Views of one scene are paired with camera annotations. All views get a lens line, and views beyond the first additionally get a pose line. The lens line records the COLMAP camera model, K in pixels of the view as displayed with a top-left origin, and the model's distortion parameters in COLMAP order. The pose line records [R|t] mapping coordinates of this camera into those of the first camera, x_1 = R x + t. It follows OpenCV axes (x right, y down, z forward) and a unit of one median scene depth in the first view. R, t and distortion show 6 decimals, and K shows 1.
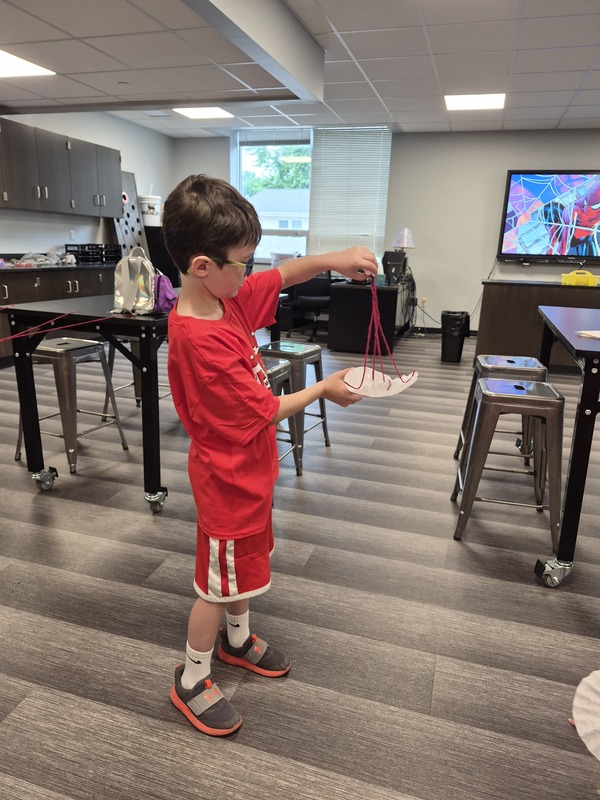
lens RADIAL K [[569.2, 0, 300.0], [0, 569.2, 400.0], [0, 0, 1]] dist [0.039746, -0.001636]
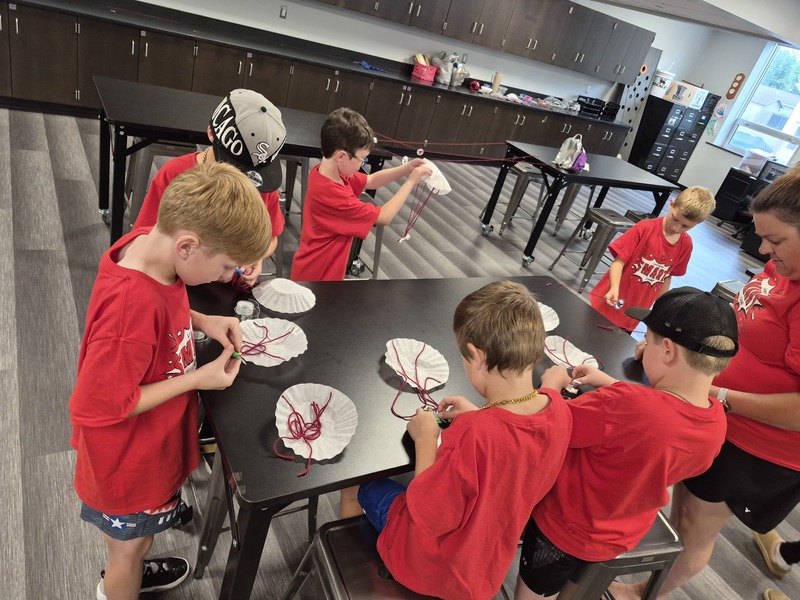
lens RADIAL K [[569.2, 0, 400.0], [0, 569.2, 300.0], [0, 0, 1]] dist [0.039746, -0.001636]
pose [[0.728086, 0.464624, -0.503999, 0.407606], [-0.401939, 0.884953, 0.235168, 0.009184], [0.555280, 0.031355, 0.831072, -0.731940]]
